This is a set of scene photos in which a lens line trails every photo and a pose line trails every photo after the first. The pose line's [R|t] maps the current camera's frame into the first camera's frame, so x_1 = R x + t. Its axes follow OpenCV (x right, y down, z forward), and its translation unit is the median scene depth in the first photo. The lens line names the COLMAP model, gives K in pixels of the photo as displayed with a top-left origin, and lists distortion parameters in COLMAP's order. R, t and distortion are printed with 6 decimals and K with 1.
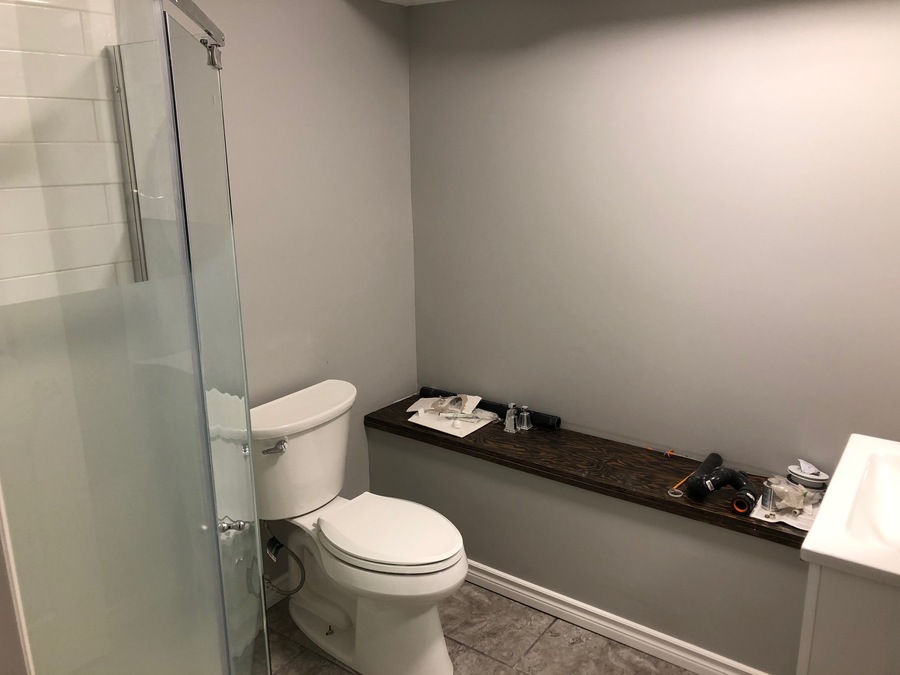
lens RADIAL K [[718.3, 0, 450.8], [0, 718.3, 335.0], [0, 0, 1]] dist [-0.034839, 0.053632]
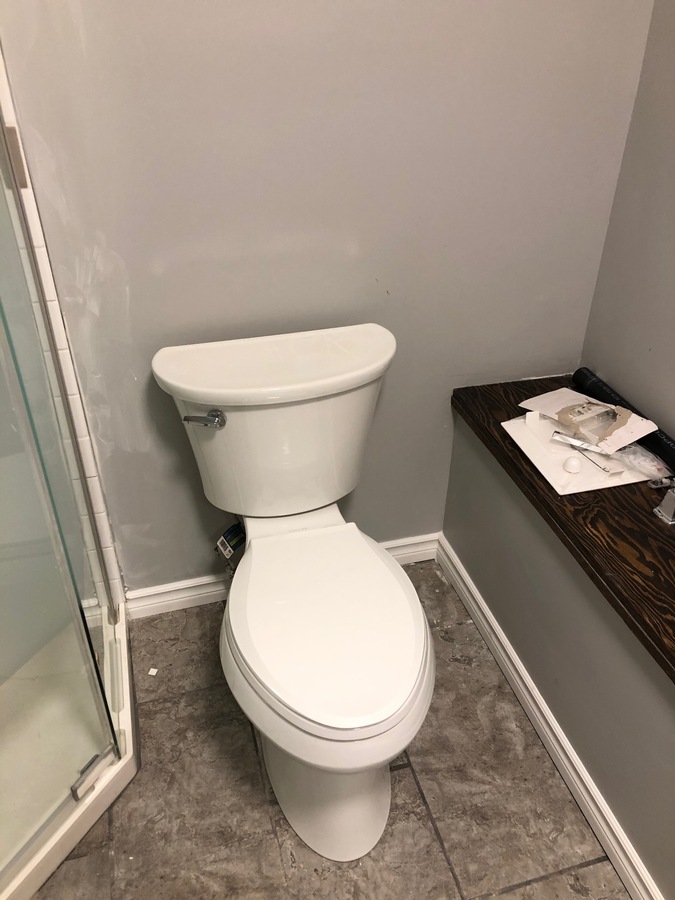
lens RADIAL K [[718.3, 0, 336.2], [0, 718.3, 453.5], [0, 0, 1]] dist [-0.034839, 0.053632]
pose [[0.782656, 0.365568, -0.503794, 0.145953], [-0.175807, 0.906240, 0.384475, -0.062918], [0.597110, -0.212341, 0.773544, 0.503700]]
